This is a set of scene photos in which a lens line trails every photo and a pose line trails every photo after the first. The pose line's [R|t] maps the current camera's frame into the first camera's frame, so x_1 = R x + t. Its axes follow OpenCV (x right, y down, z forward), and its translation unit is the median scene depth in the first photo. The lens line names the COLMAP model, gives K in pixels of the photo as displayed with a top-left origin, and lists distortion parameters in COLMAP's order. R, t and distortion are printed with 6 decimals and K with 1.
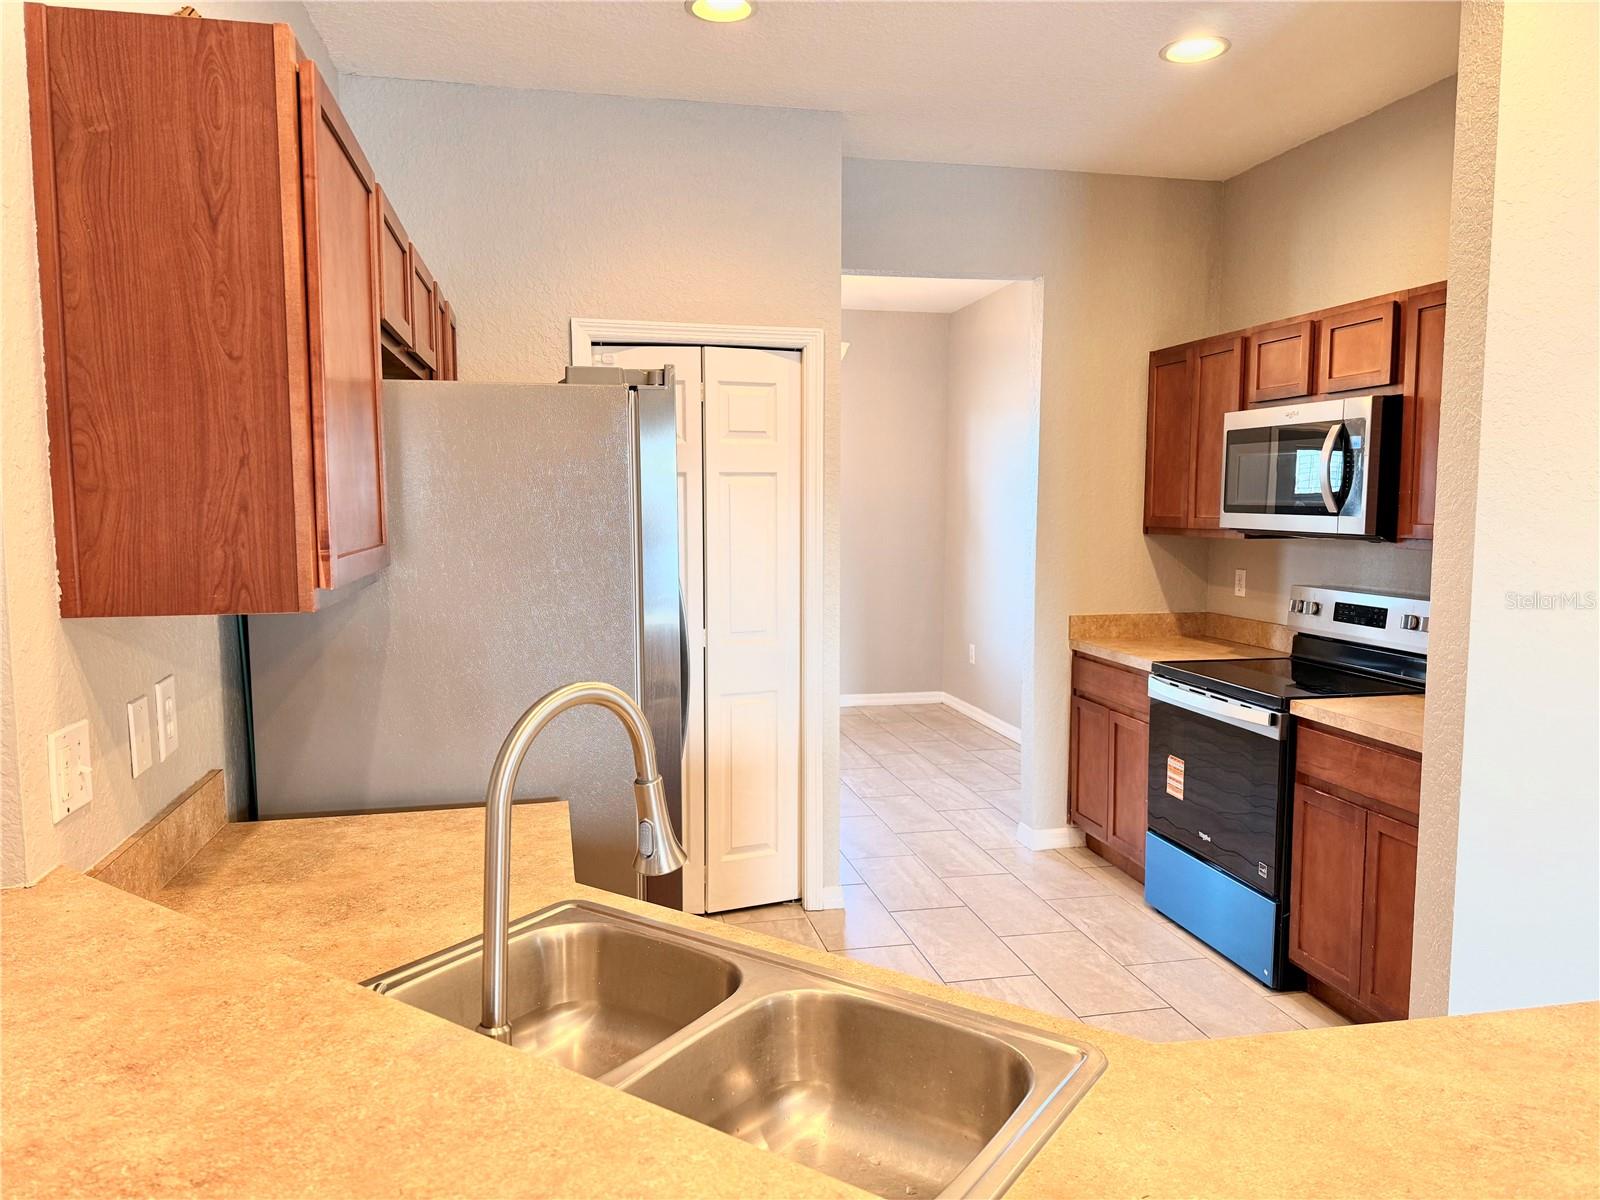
lens RADIAL K [[1124.7, 0, 793.9], [0, 1124.7, 589.3], [0, 0, 1]] dist [0.074009, -0.094854]
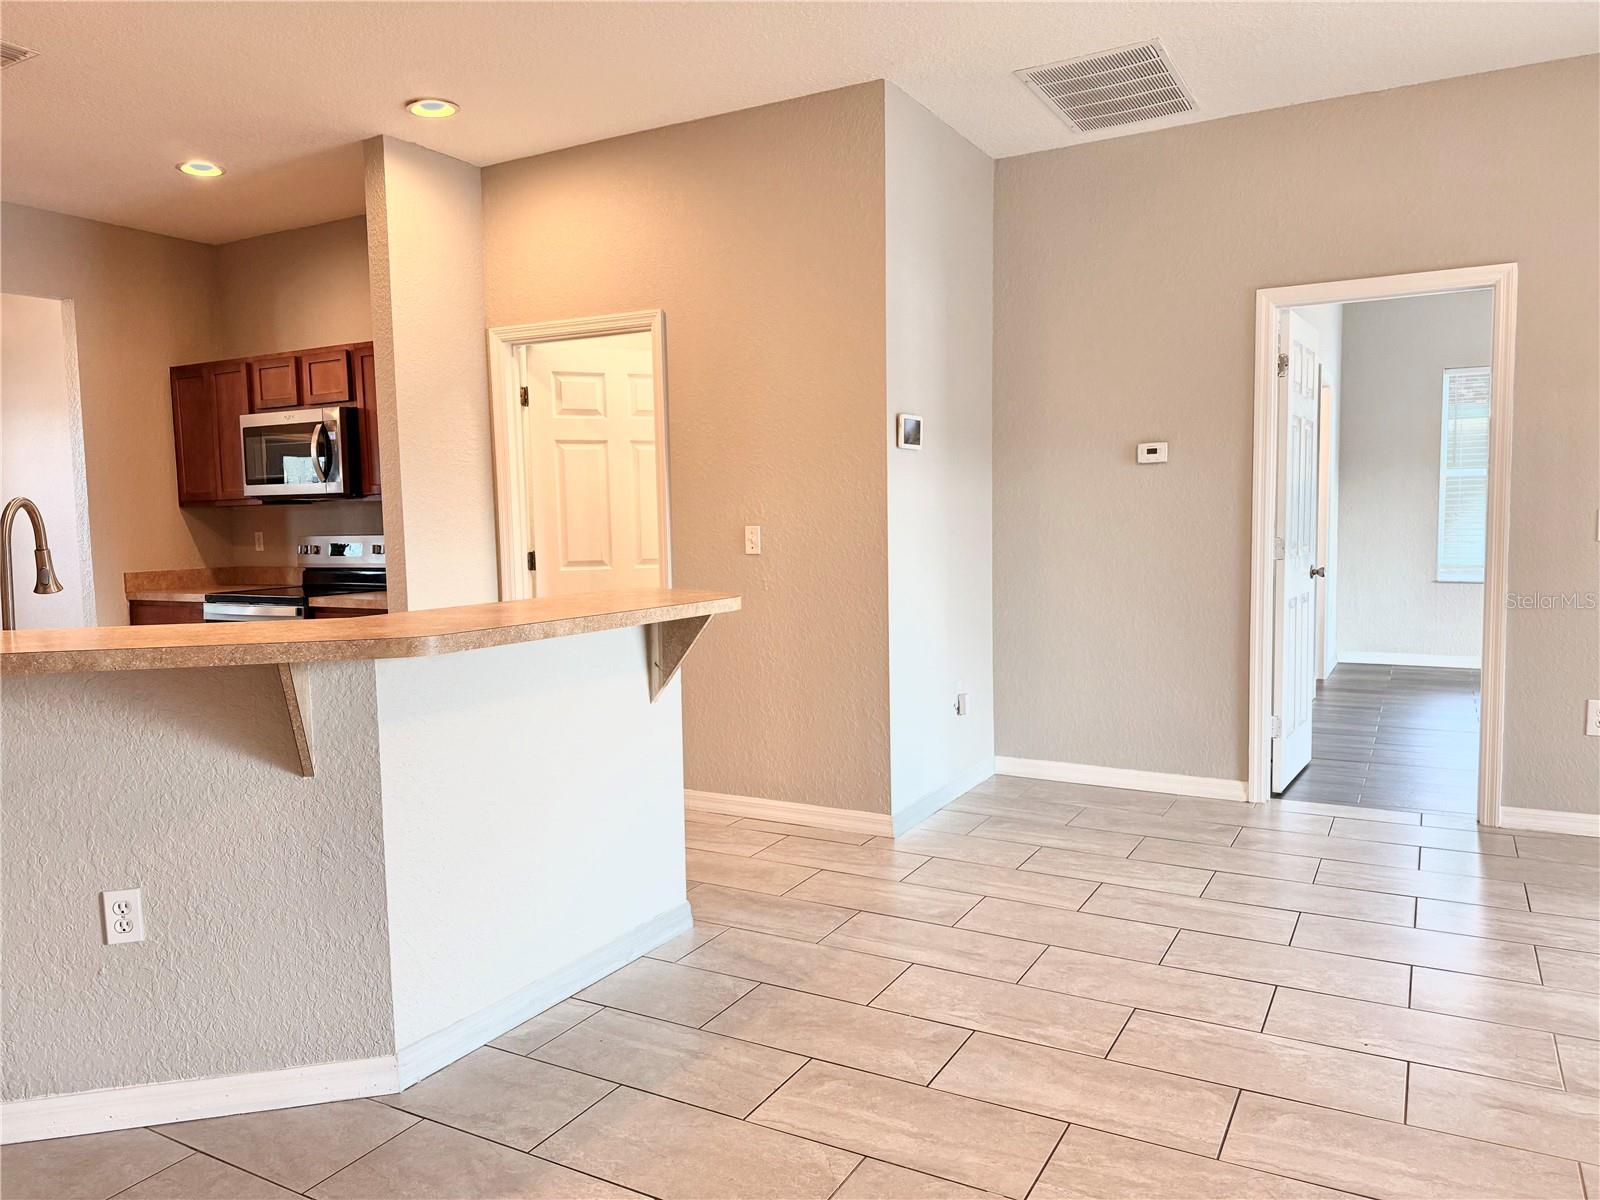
lens RADIAL K [[1124.7, 0, 811.2], [0, 1124.7, 603.2], [0, 0, 1]] dist [0.074009, -0.094854]
pose [[0.653244, -0.077181, 0.753203, -0.245280], [0.086053, 0.995913, 0.027418, 0.101286], [-0.752241, 0.046904, 0.657216, -0.463257]]
